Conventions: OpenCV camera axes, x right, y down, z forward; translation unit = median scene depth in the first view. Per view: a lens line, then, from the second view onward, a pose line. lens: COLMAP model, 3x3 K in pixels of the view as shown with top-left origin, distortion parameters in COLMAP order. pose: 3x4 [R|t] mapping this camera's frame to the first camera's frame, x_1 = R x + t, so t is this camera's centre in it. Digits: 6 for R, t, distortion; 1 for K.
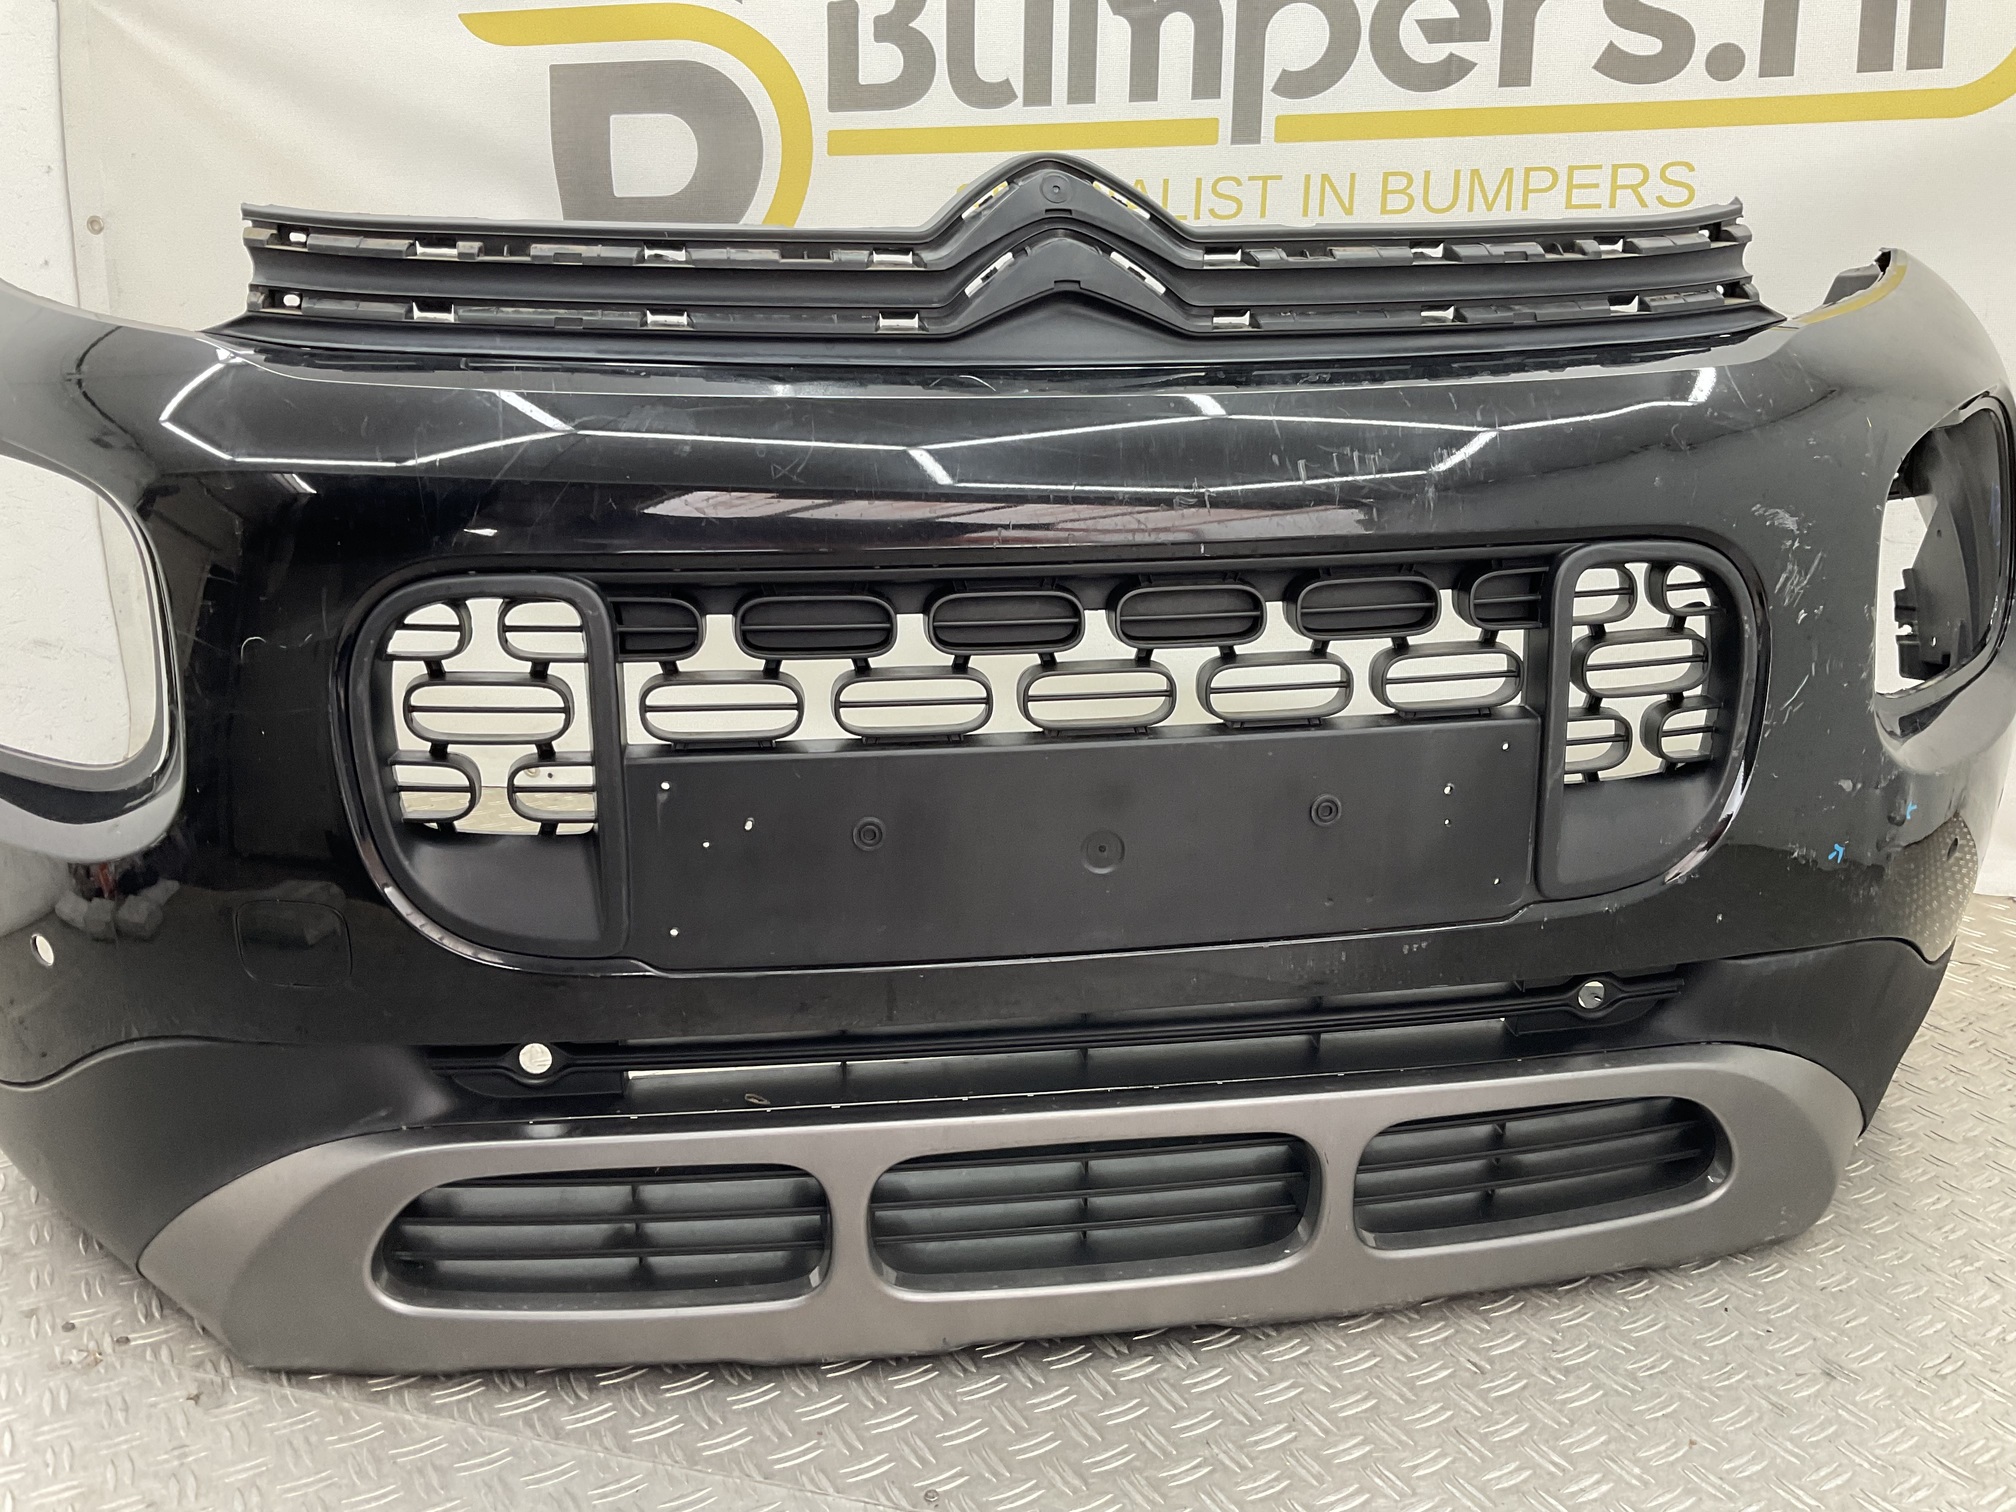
lens RADIAL K [[1667.6, 0, 1008.0], [0, 1667.6, 756.0], [0, 0, 1]] dist [0.111558, -0.226184]
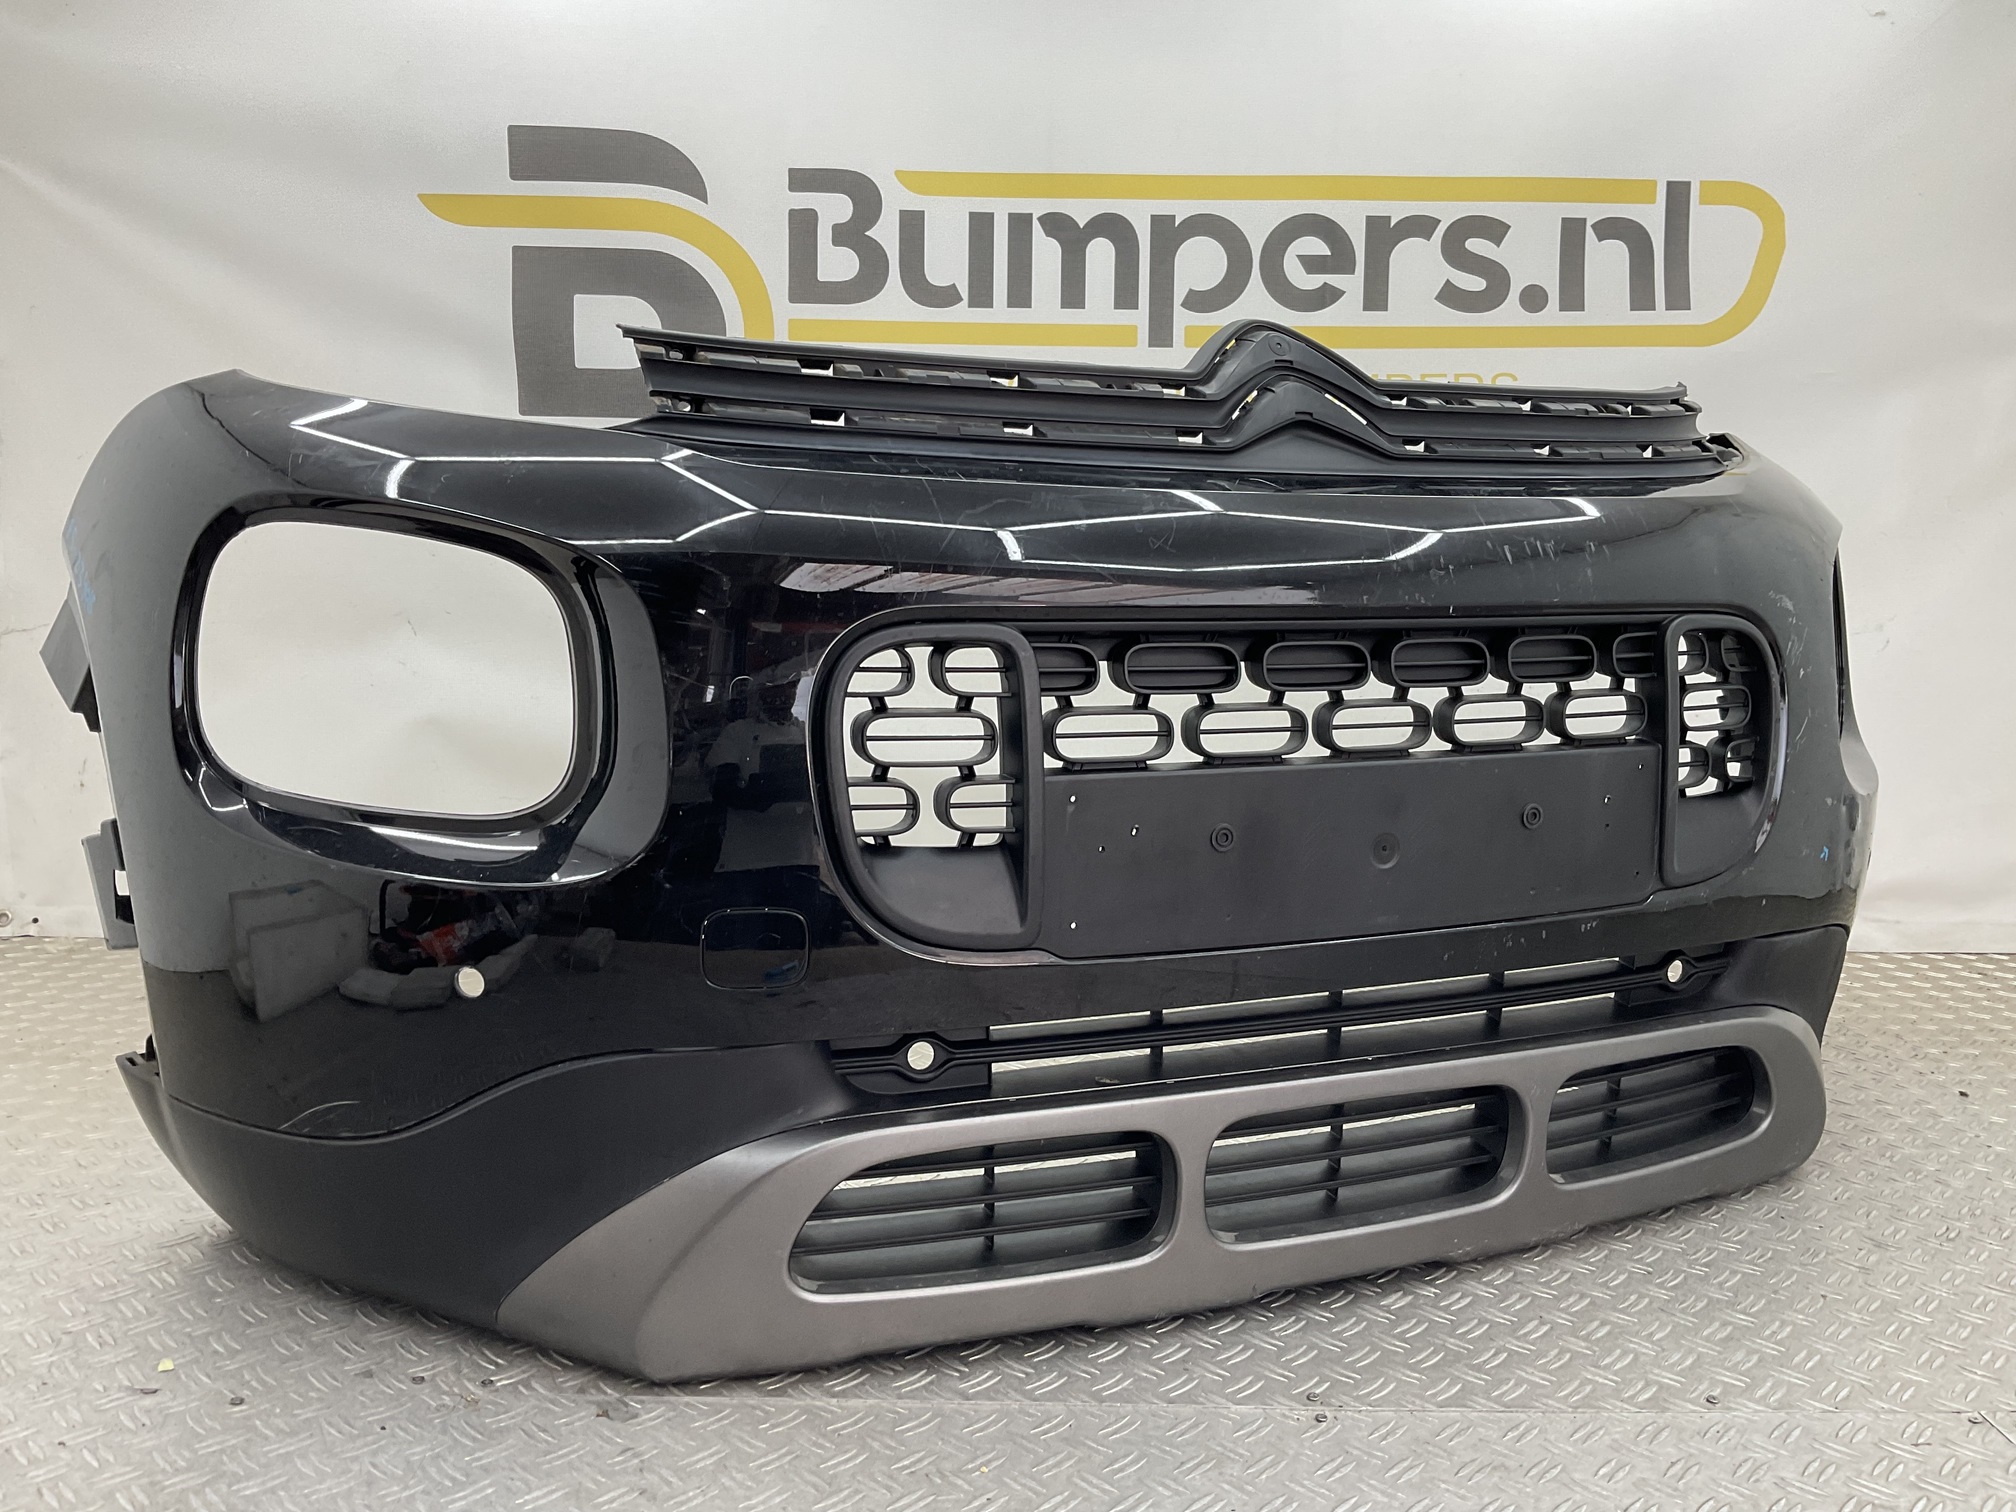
lens RADIAL K [[1675.8, 0, 1008.4], [0, 1675.8, 748.2], [0, 0, 1]] dist [0.130738, -0.275089]
pose [[0.962396, -0.015978, 0.271181, -0.523365], [0.053311, 0.989965, -0.130868, 0.124232], [-0.266369, 0.140403, 0.953590, -0.128148]]
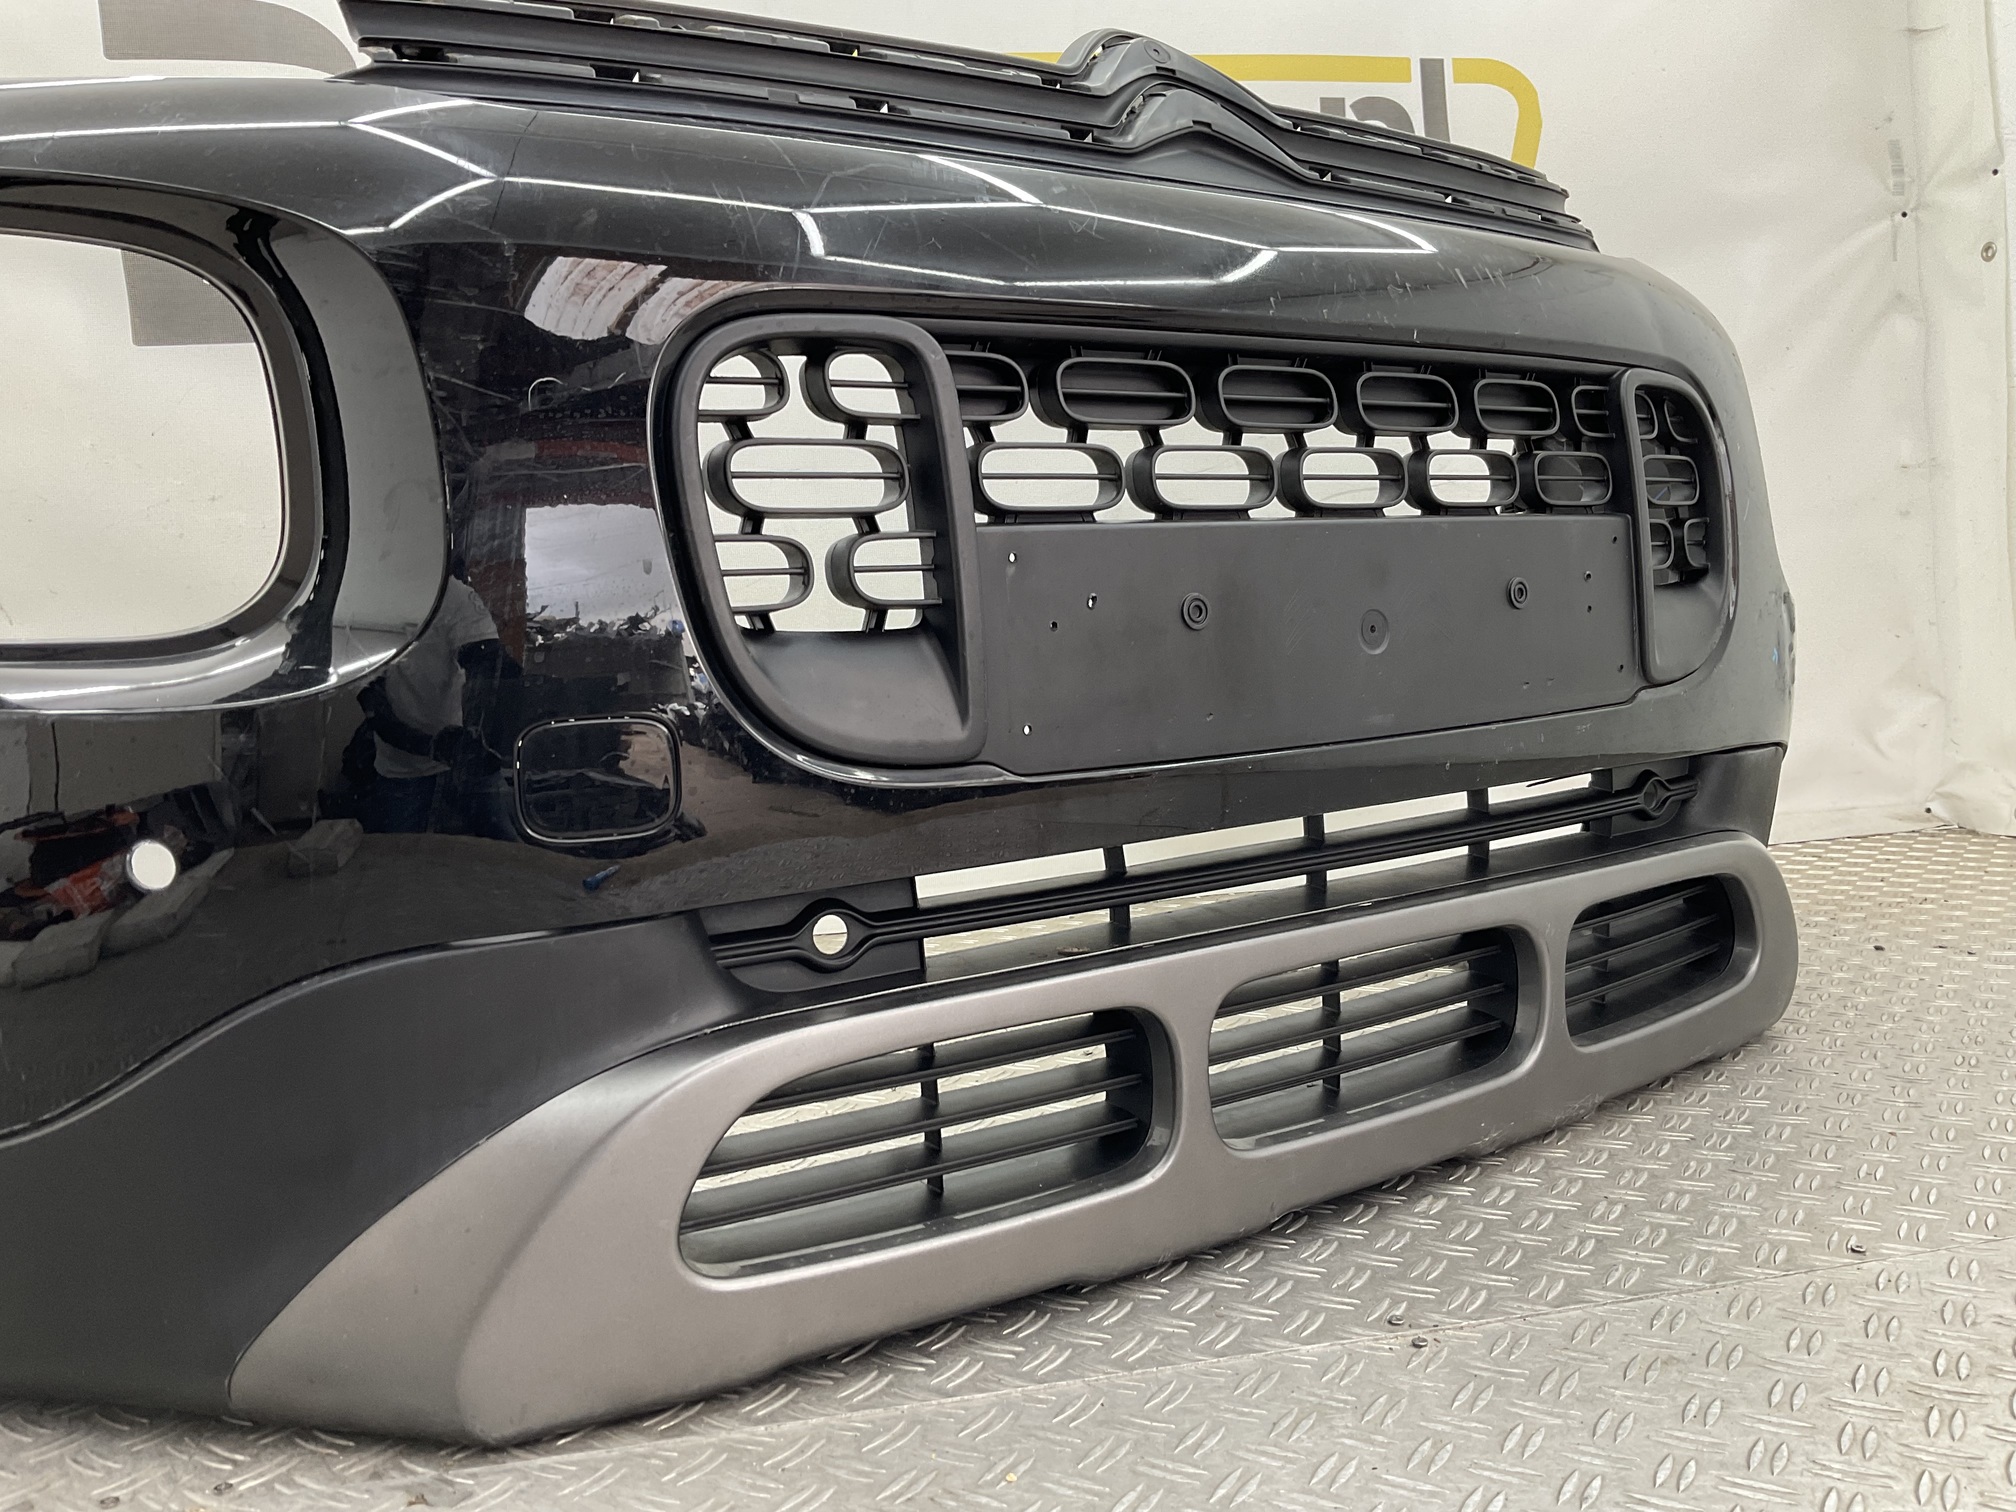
lens RADIAL K [[1667.6, 0, 1008.0], [0, 1667.6, 756.0], [0, 0, 1]] dist [0.111558, -0.226184]
pose [[0.884907, -0.078940, 0.459030, -0.565256], [0.173187, 0.970637, -0.166946, 0.243809], [-0.432373, 0.227229, 0.872594, 0.228604]]
